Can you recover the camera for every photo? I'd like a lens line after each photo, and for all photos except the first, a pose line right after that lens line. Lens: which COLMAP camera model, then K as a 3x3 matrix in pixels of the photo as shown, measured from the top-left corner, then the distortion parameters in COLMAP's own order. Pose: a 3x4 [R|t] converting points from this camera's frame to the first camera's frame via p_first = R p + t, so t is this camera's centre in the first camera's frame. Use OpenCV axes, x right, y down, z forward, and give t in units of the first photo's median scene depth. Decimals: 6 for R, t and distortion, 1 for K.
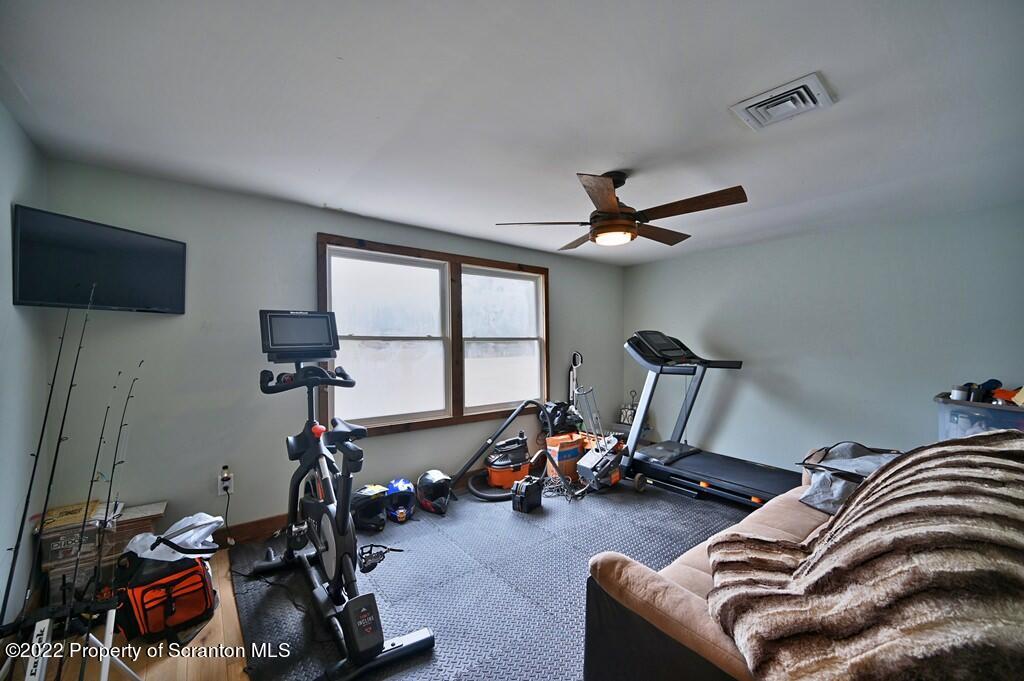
lens RADIAL K [[403.1, 0, 516.8], [0, 403.1, 343.1], [0, 0, 1]] dist [-0.000211, 0.000401]
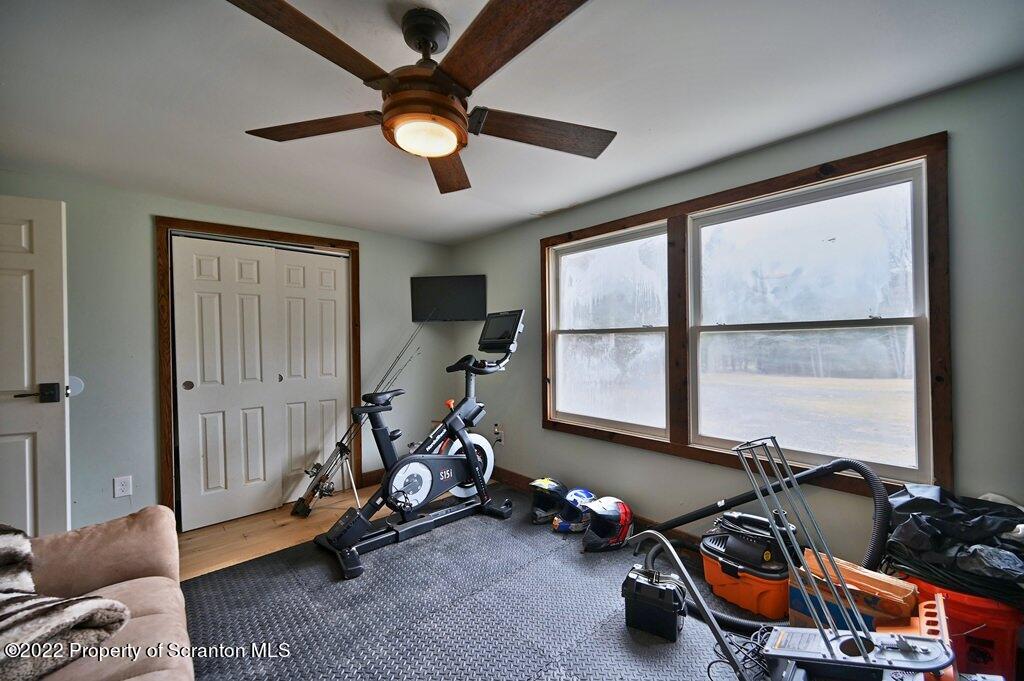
lens RADIAL K [[403.1, 0, 516.8], [0, 403.1, 343.1], [0, 0, 1]] dist [-0.000211, 0.000401]
pose [[0.074301, -0.001899, -0.997234, 0.498853], [0.003111, 0.999994, -0.001673, 0.013459], [0.997231, -0.002978, 0.074307, 0.673425]]
